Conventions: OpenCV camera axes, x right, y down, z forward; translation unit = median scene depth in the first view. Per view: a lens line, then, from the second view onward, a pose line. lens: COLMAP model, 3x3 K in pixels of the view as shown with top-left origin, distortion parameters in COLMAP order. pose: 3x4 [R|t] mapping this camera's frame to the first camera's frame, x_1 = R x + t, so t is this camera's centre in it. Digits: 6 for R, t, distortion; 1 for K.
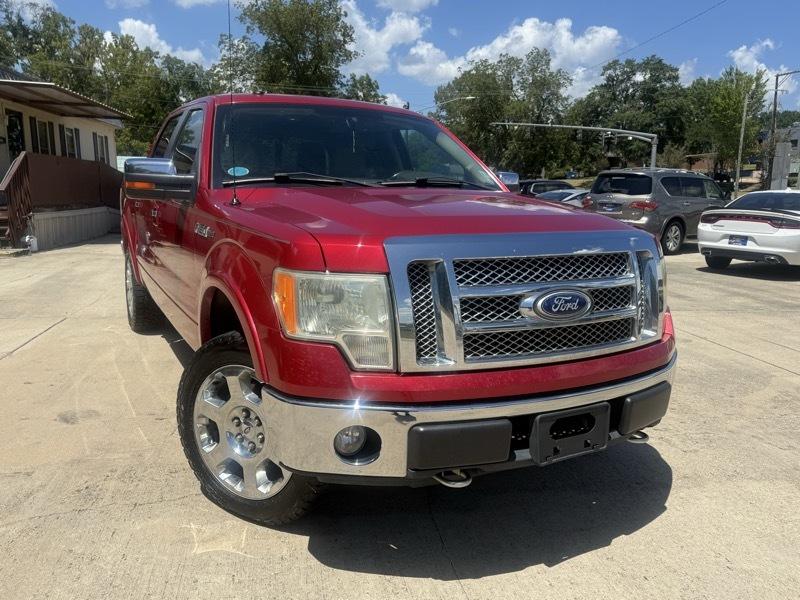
lens RADIAL K [[636.1, 0, 404.5], [0, 636.1, 283.7], [0, 0, 1]] dist [0.027369, -0.032793]
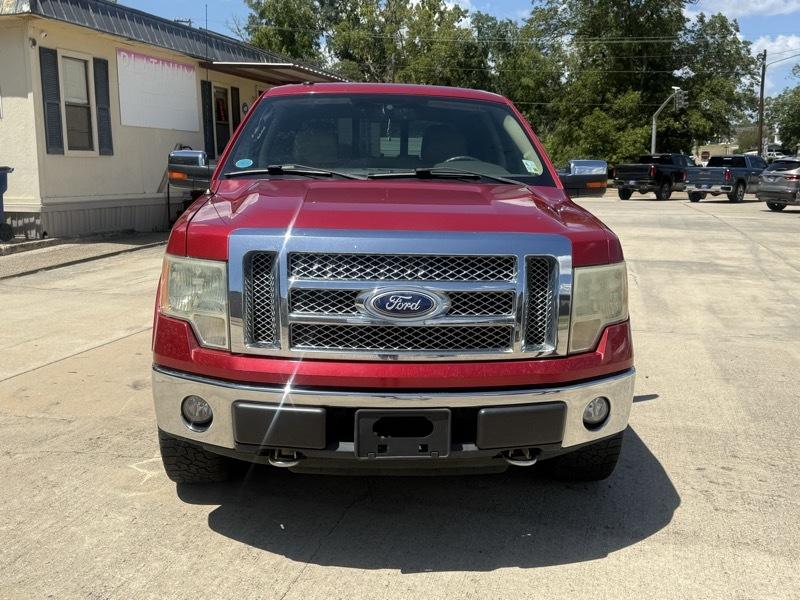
lens RADIAL K [[800.6, 0, 404.8], [0, 800.6, 288.6], [0, 0, 1]] dist [0.007964, 0.002184]
pose [[0.903822, 0.061086, -0.423525, 0.035987], [-0.060774, 0.998050, 0.014257, -0.000369], [0.423570, 0.012854, 0.905772, -0.005473]]
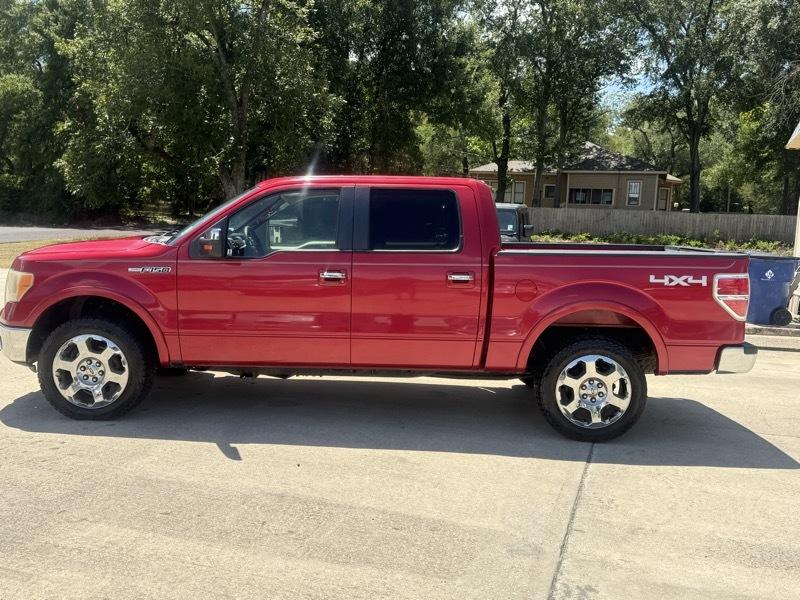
lens RADIAL K [[776.1, 0, 400.0], [0, 776.1, 300.0], [0, 0, 1]] dist [0.153892, -0.300876]
pose [[-0.488351, 0.044778, -0.871498, 0.101811], [-0.181373, 0.971666, 0.151558, -0.027272], [0.853591, 0.232079, -0.466392, 0.167134]]
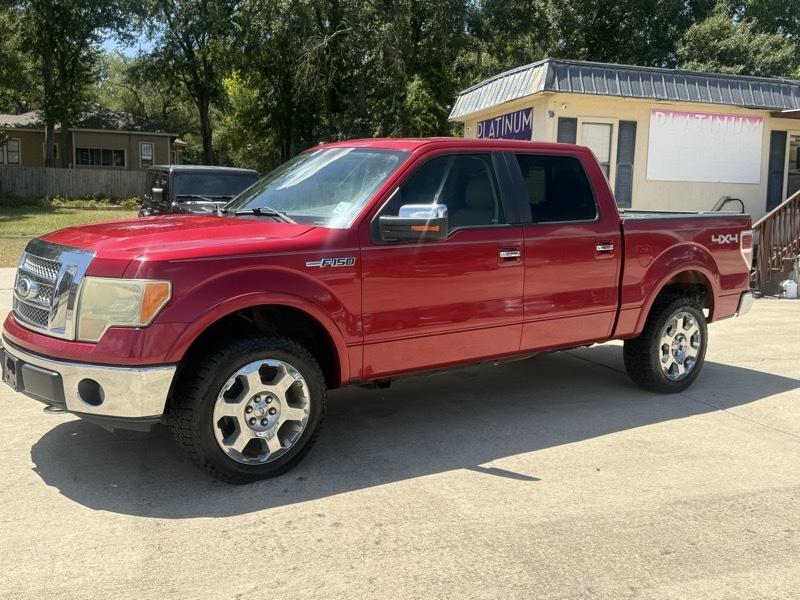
lens RADIAL K [[776.1, 0, 400.0], [0, 776.1, 300.0], [0, 0, 1]] dist [0.153892, -0.300876]
pose [[0.146613, 0.104796, -0.983627, 0.104245], [-0.167285, 0.982677, 0.079760, -0.011003], [0.974946, 0.152852, 0.161604, 0.072573]]
